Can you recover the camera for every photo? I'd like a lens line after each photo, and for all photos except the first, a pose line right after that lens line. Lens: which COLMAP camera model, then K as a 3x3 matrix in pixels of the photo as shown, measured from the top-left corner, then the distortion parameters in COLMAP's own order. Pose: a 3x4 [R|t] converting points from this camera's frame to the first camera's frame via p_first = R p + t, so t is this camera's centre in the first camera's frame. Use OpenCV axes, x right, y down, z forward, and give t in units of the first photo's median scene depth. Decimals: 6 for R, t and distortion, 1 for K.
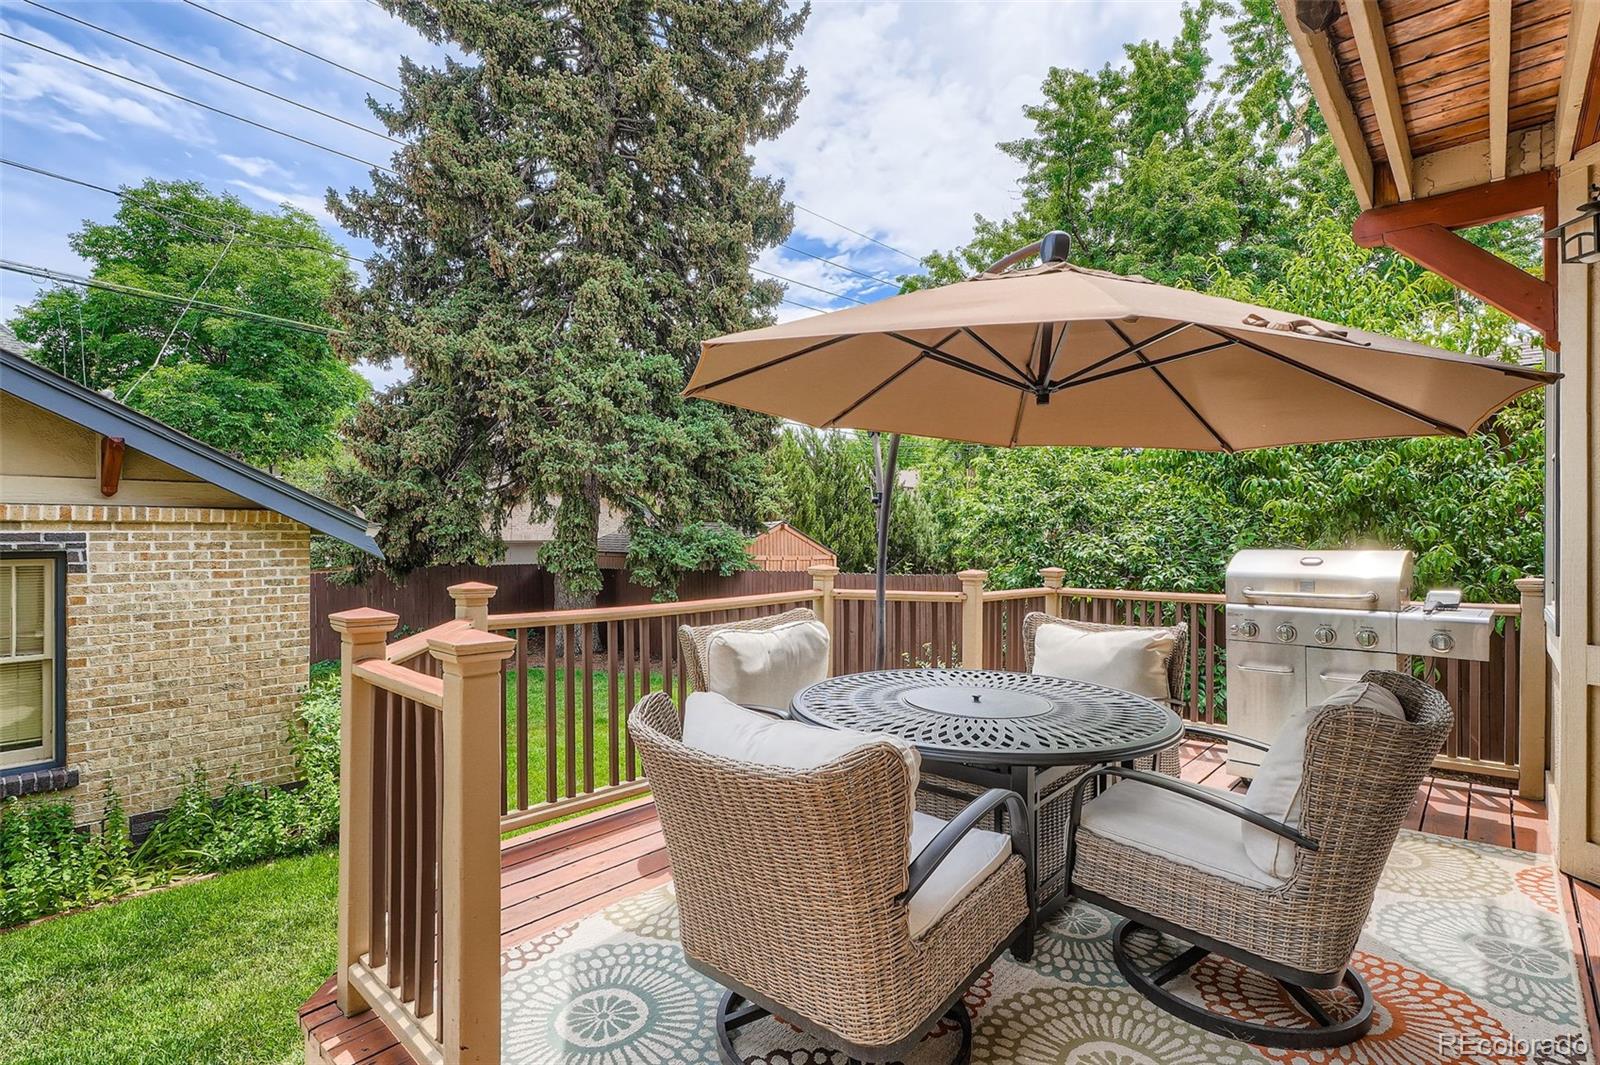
lens RADIAL K [[774.1, 0, 797.7], [0, 774.1, 526.7], [0, 0, 1]] dist [-0.001164, -0.000402]
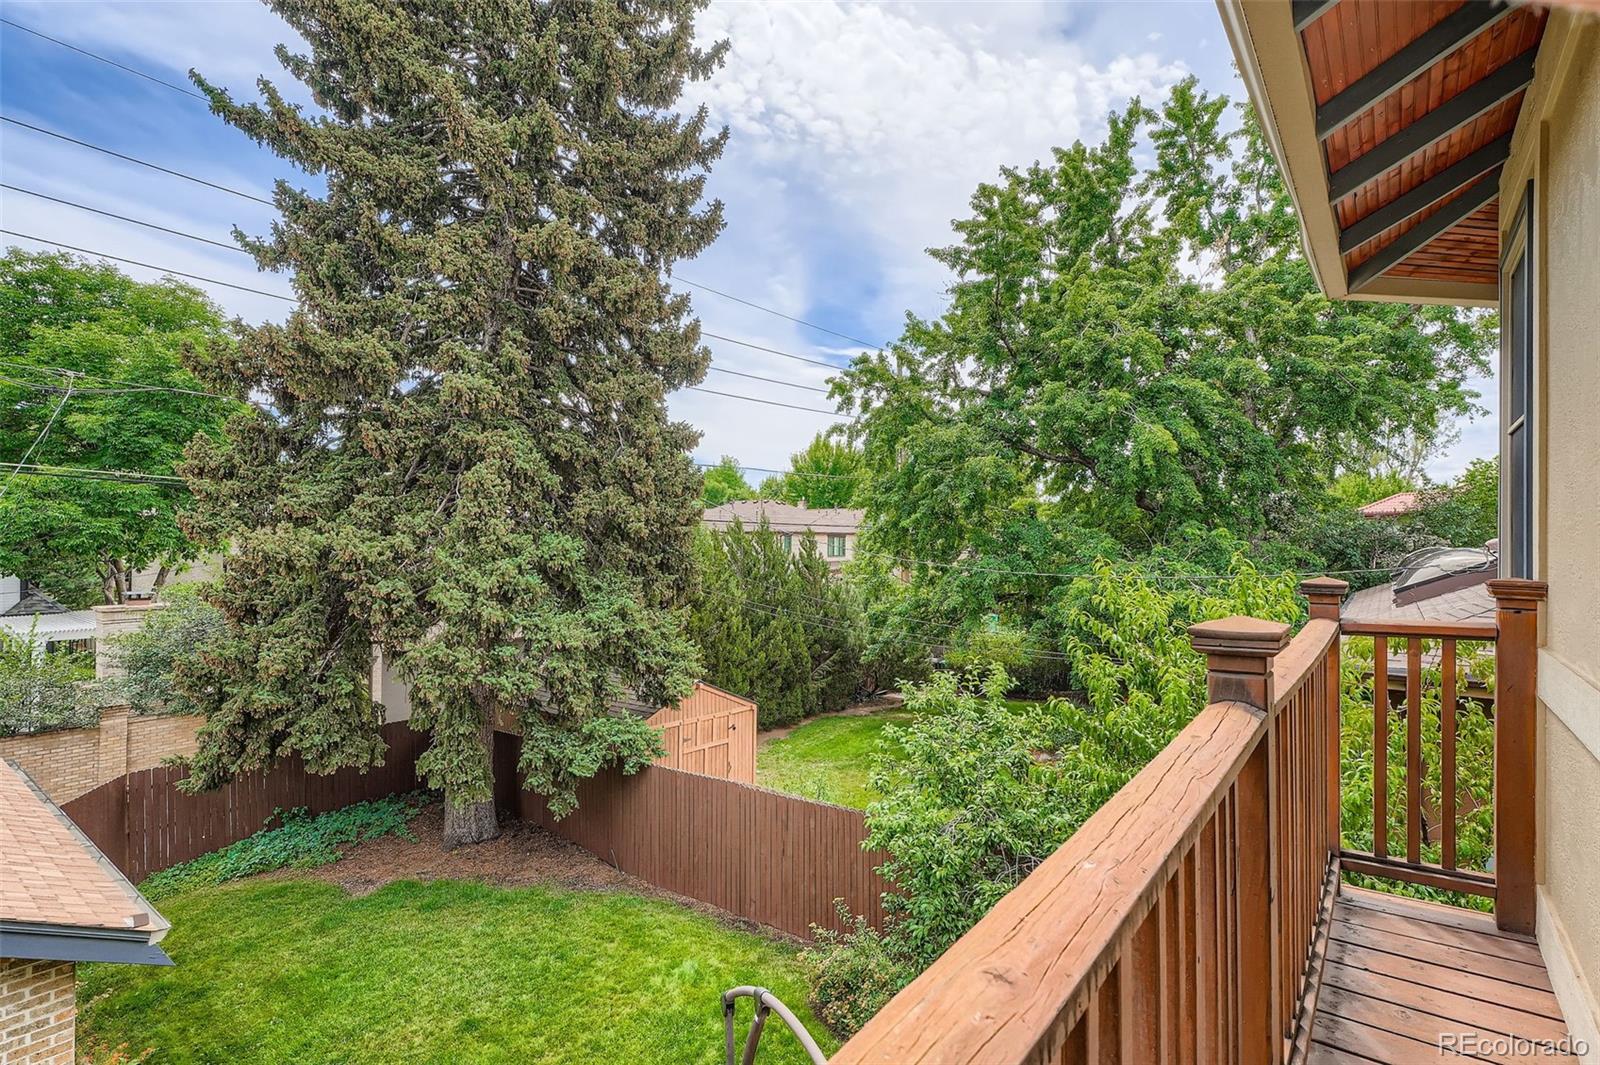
lens RADIAL K [[774.1, 0, 795.6], [0, 774.1, 543.0], [0, 0, 1]] dist [-0.001164, -0.000402]
pose [[0.997328, 0.000961, 0.073047, 0.023917], [-0.000600, 0.999987, -0.004975, -0.135640], [-0.073051, 0.004918, 0.997316, 0.039007]]
